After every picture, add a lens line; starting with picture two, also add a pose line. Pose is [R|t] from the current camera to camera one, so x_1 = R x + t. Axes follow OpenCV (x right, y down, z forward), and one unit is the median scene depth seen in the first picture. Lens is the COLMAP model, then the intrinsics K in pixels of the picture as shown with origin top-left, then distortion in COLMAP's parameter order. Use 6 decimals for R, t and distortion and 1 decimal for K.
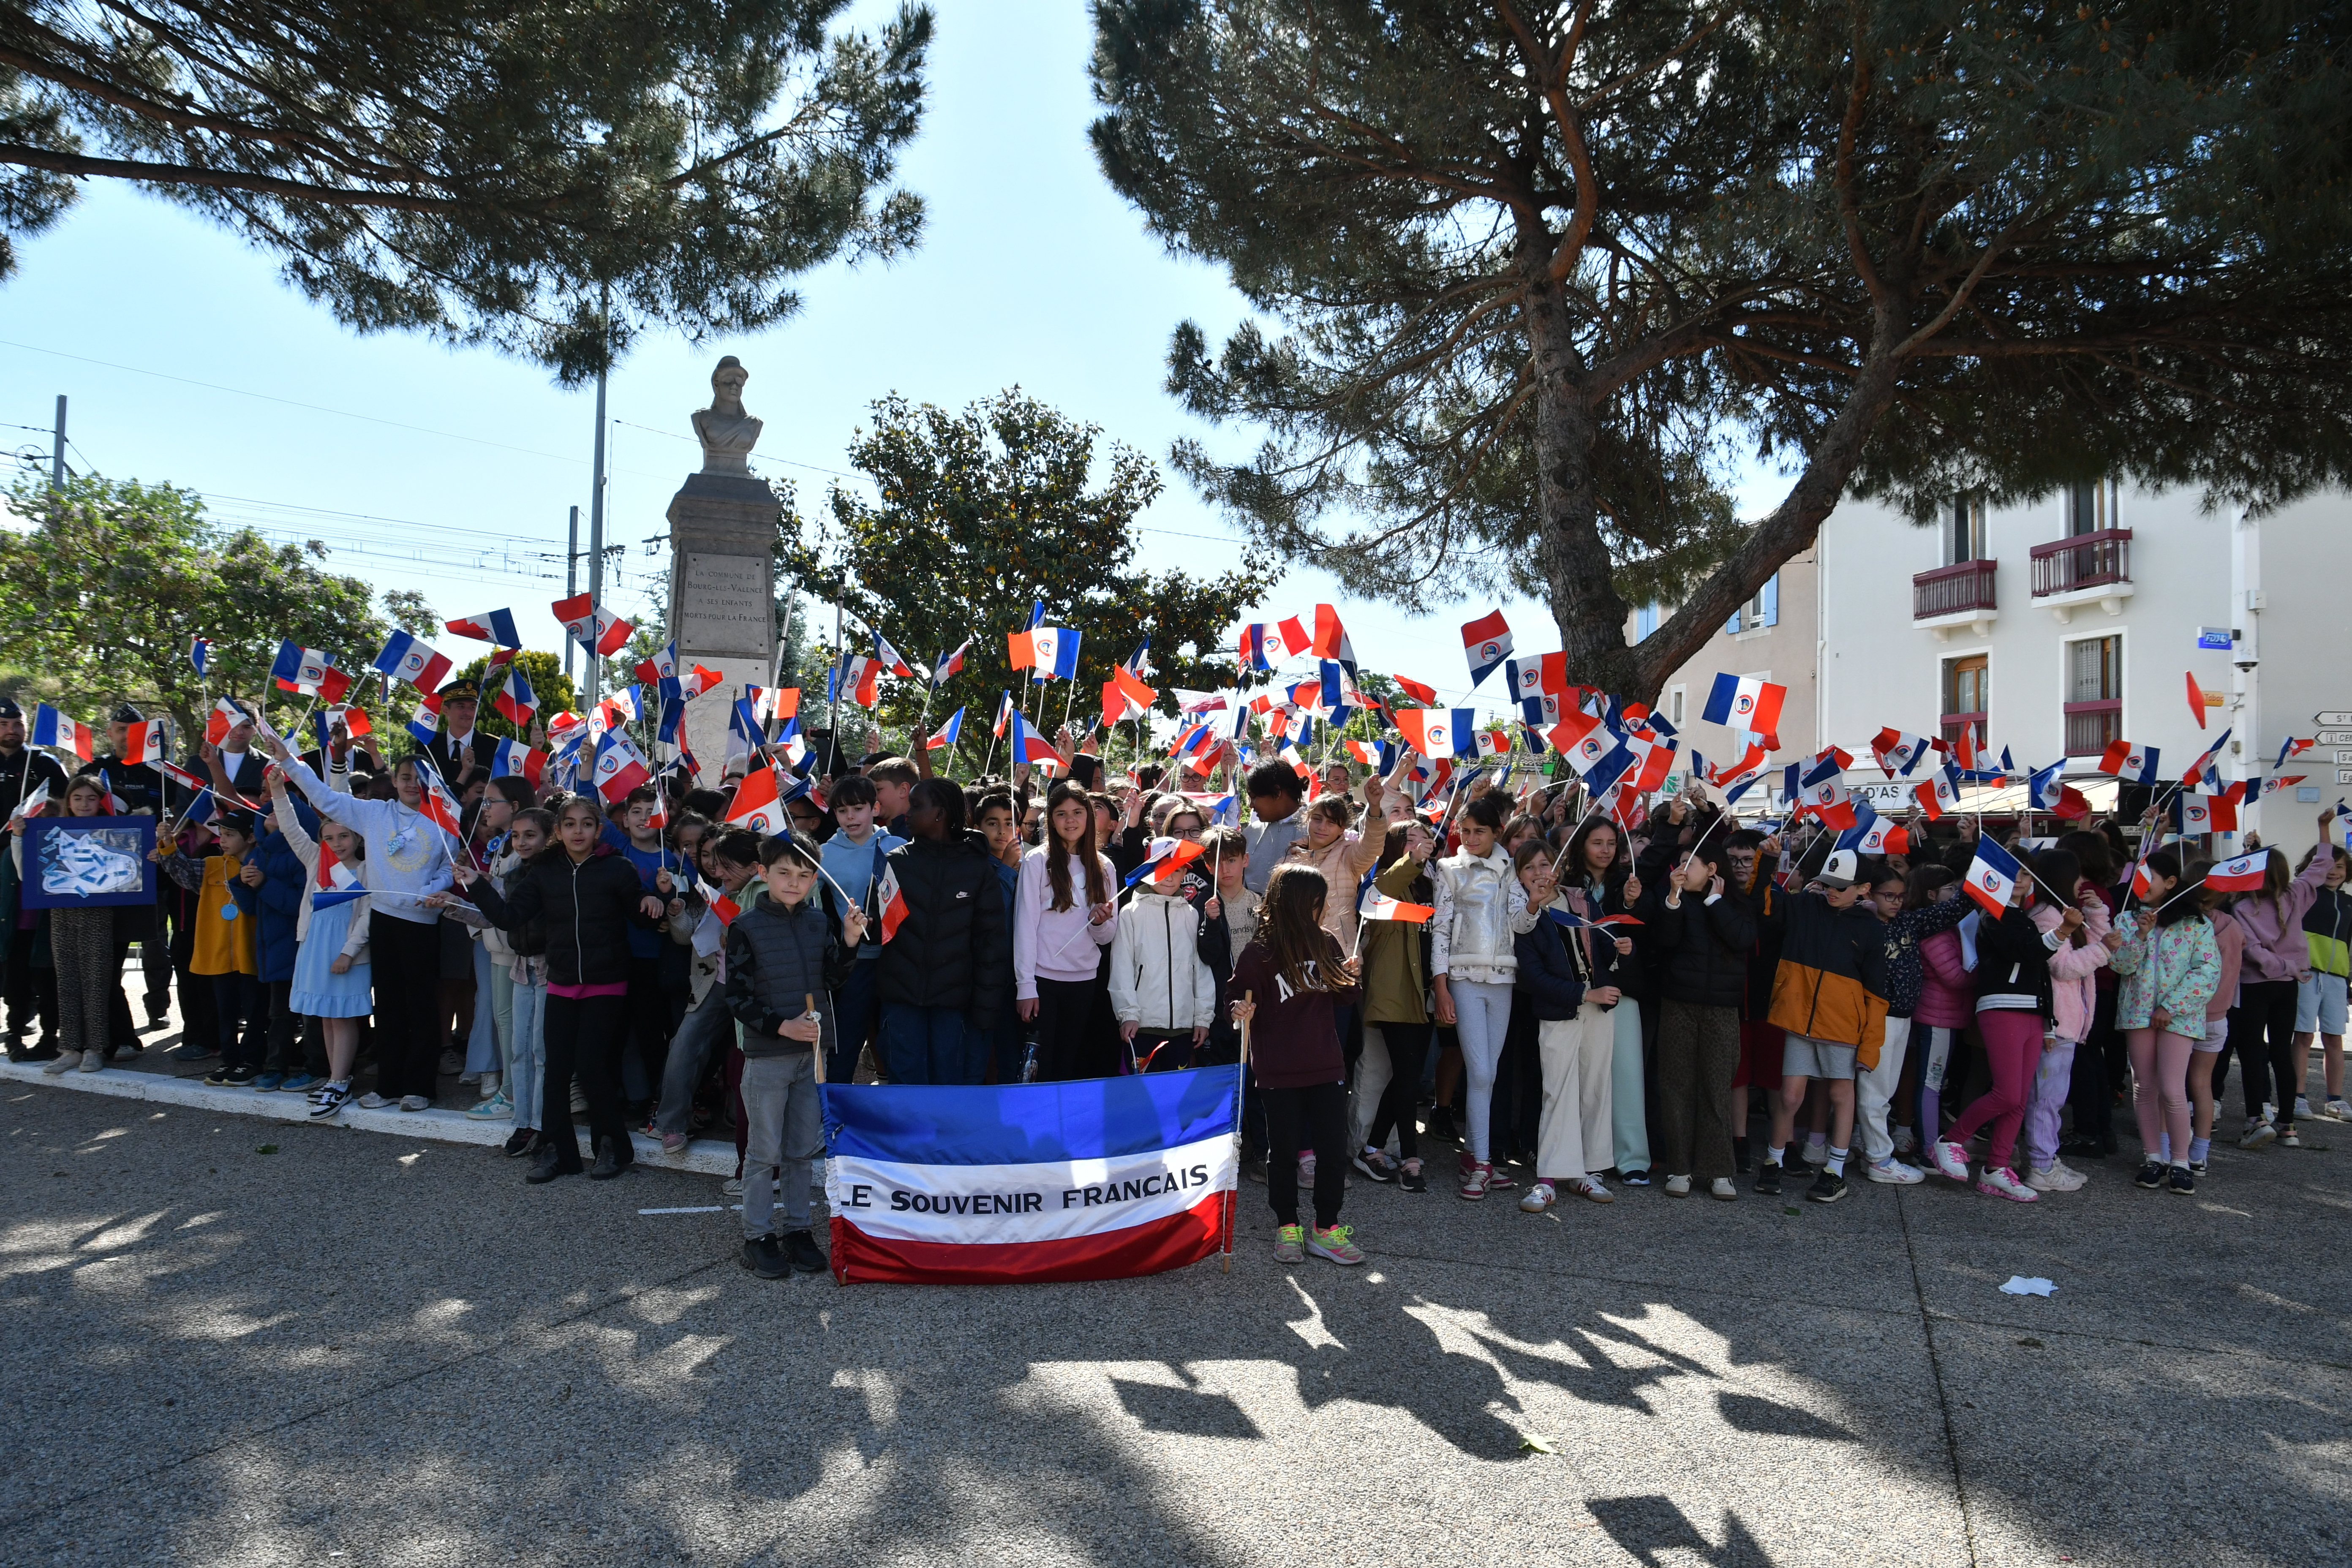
lens RADIAL K [[1619.5, 0, 1190.2], [0, 1619.5, 766.3], [0, 0, 1]] dist [-0.014616, 0.001460]
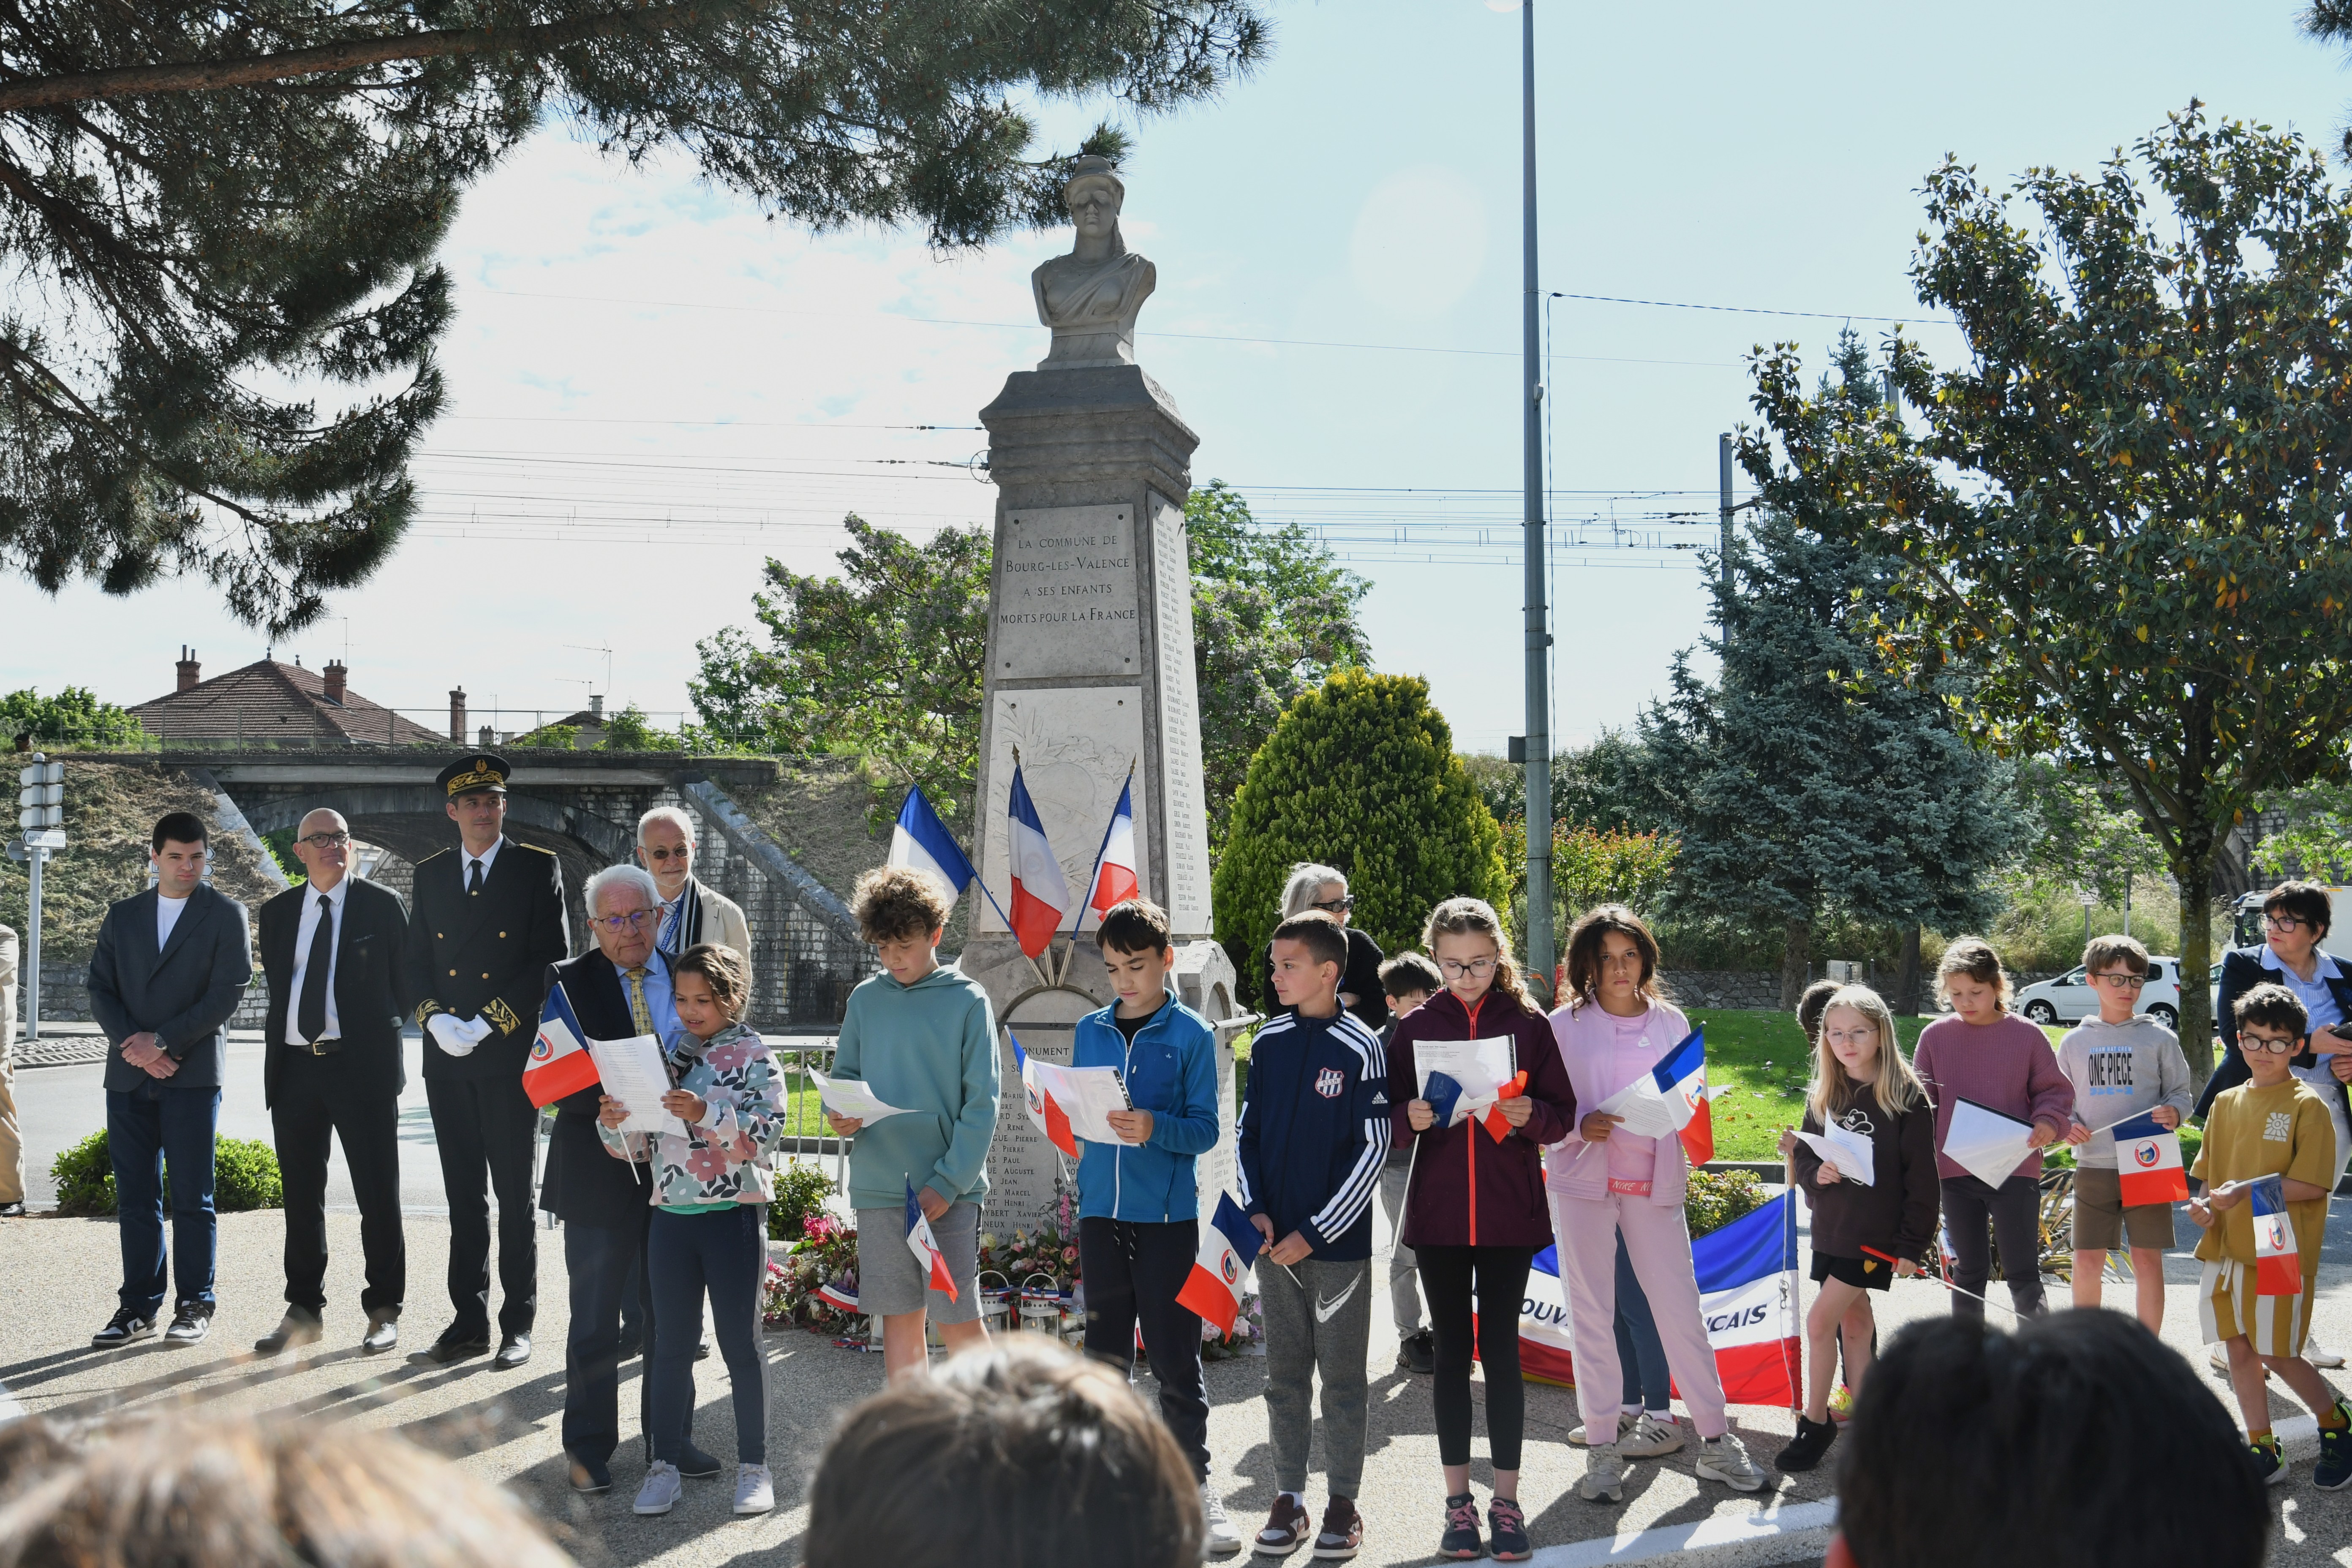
lens RADIAL K [[2526.1, 0, 1142.0], [0, 2526.1, 776.4], [0, 0, 1]] dist [0.007957, 0.000000]
pose [[0.790656, -0.053387, -0.609929, 0.161182], [0.042630, 0.998574, -0.032143, -0.003423], [0.610775, -0.000587, 0.791804, 0.185892]]
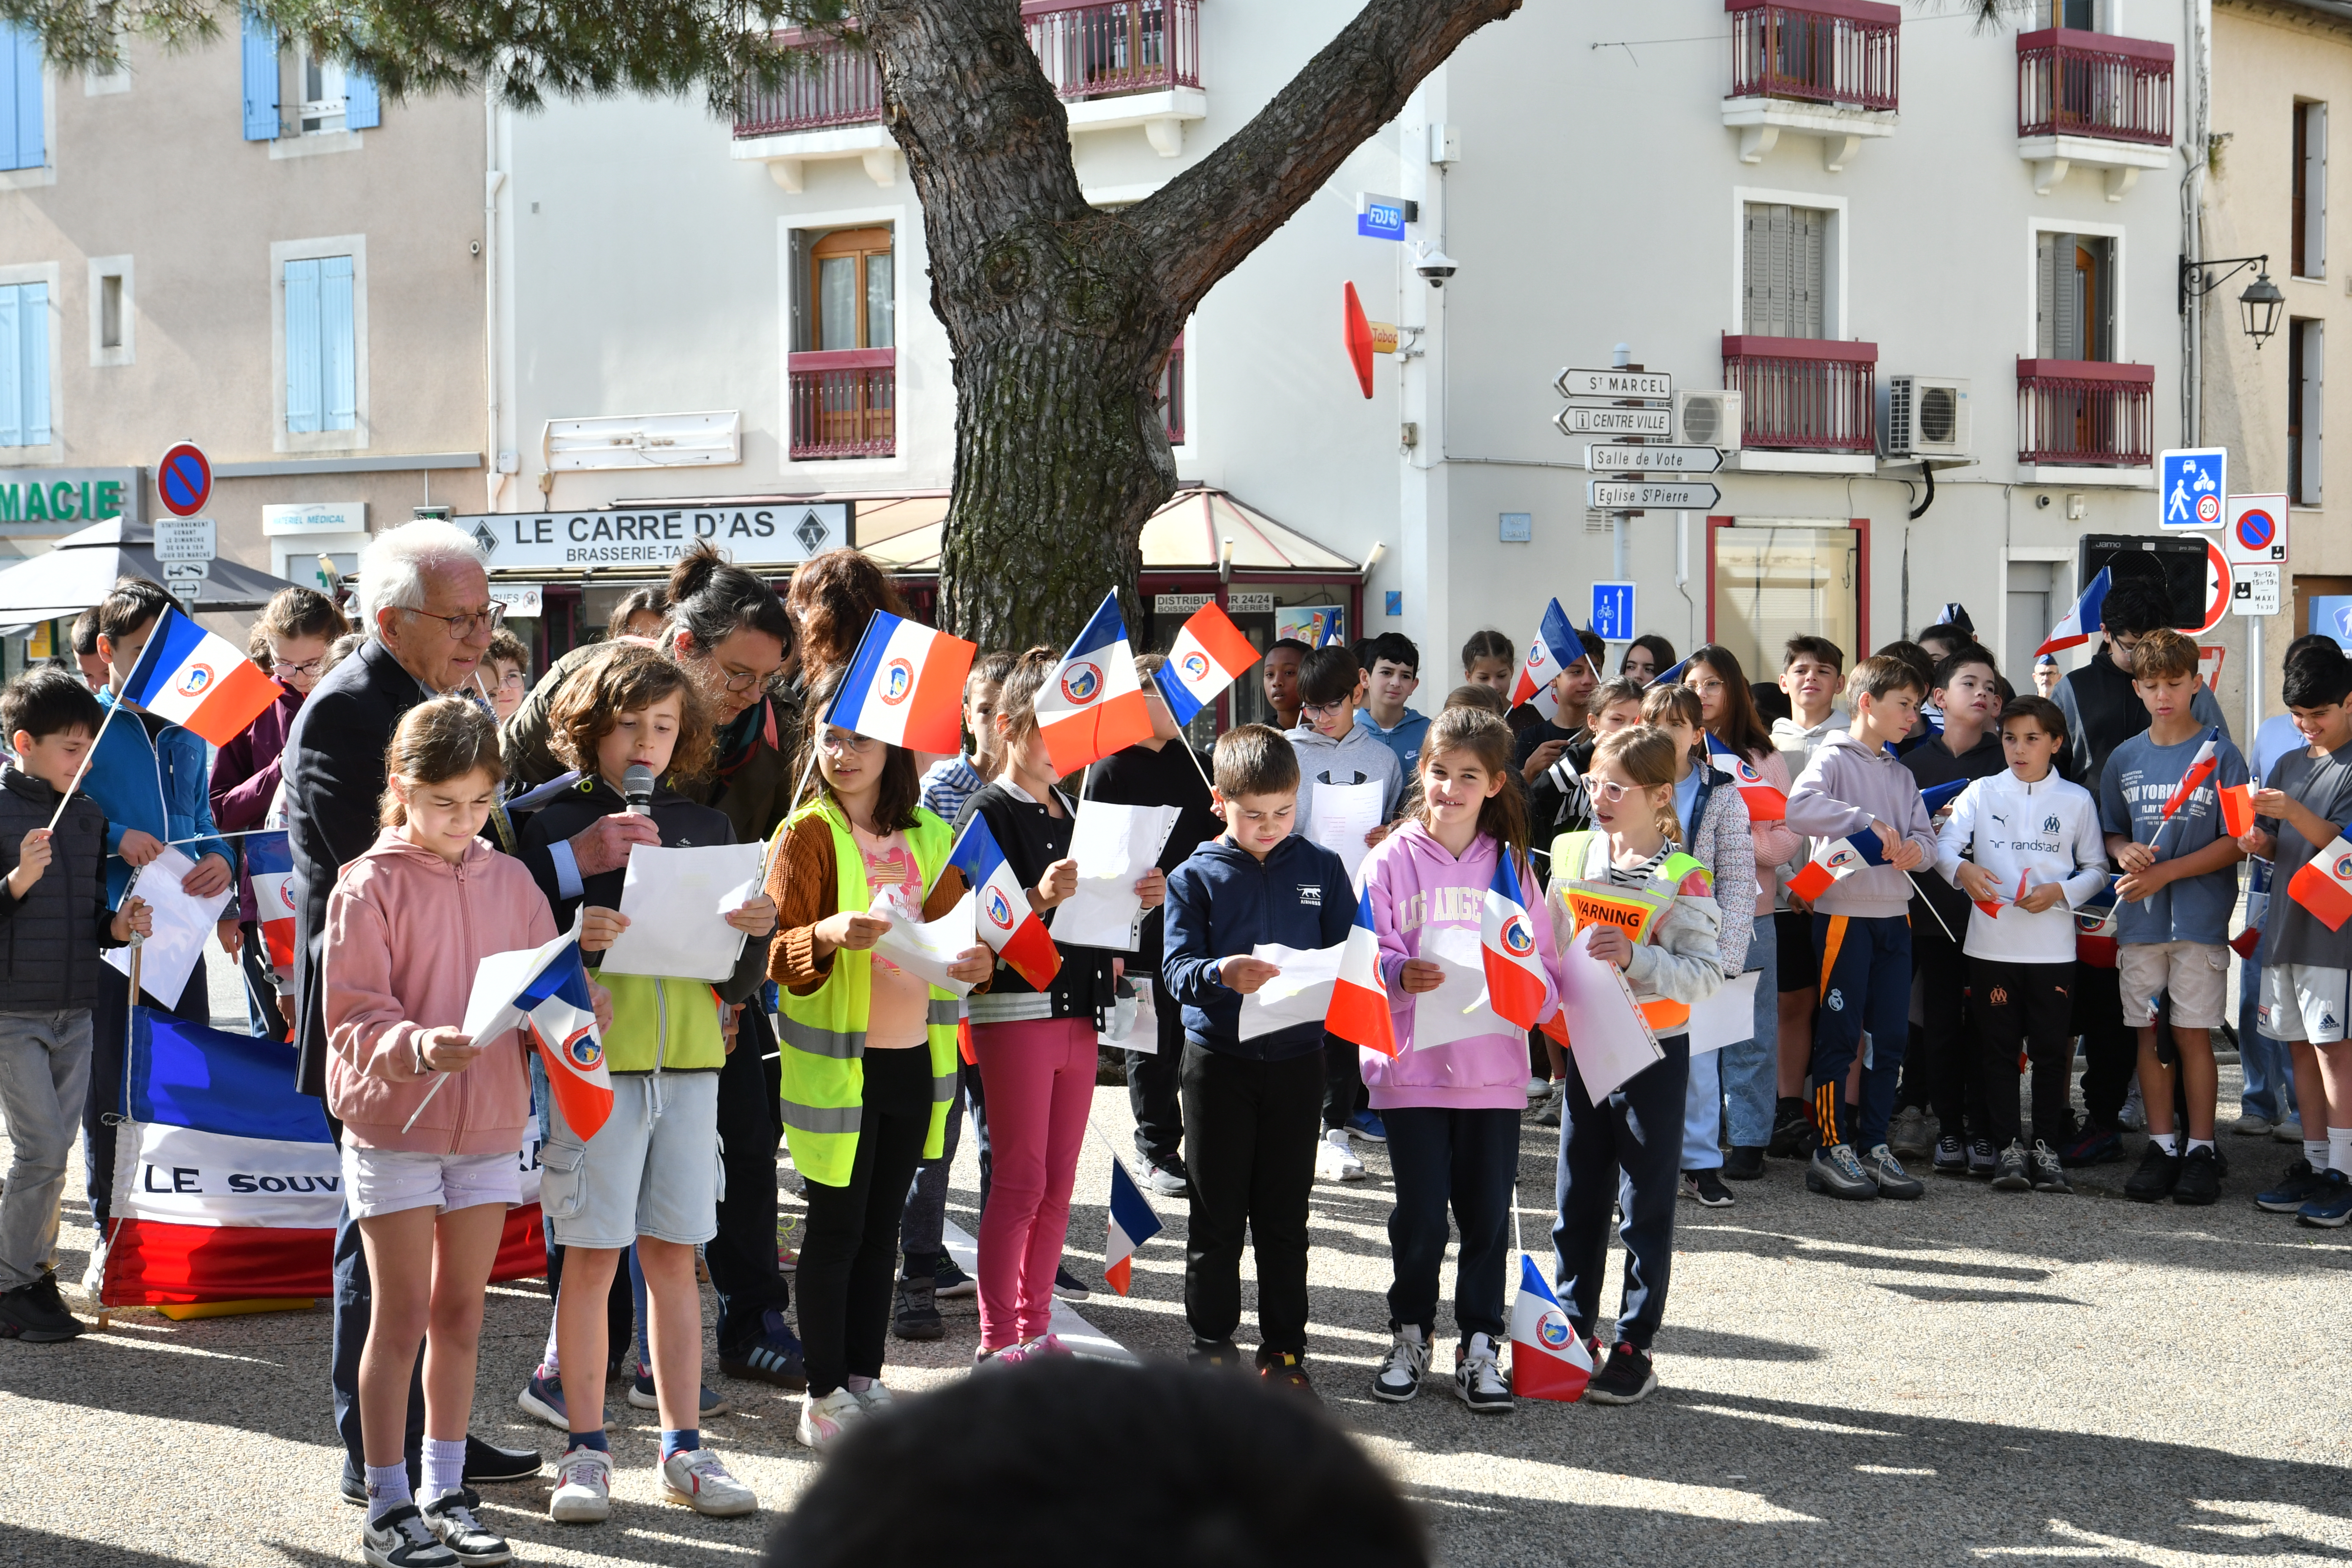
lens RADIAL K [[3792.3, 0, 1152.6], [0, 3792.3, 786.9], [0, 0, 1]] dist [0.020174, 0.000000]
pose [[0.772747, -0.048513, 0.632857, -0.248544], [-0.009716, 0.996054, 0.088218, -0.008868], [-0.634639, -0.074319, 0.769227, 0.172983]]
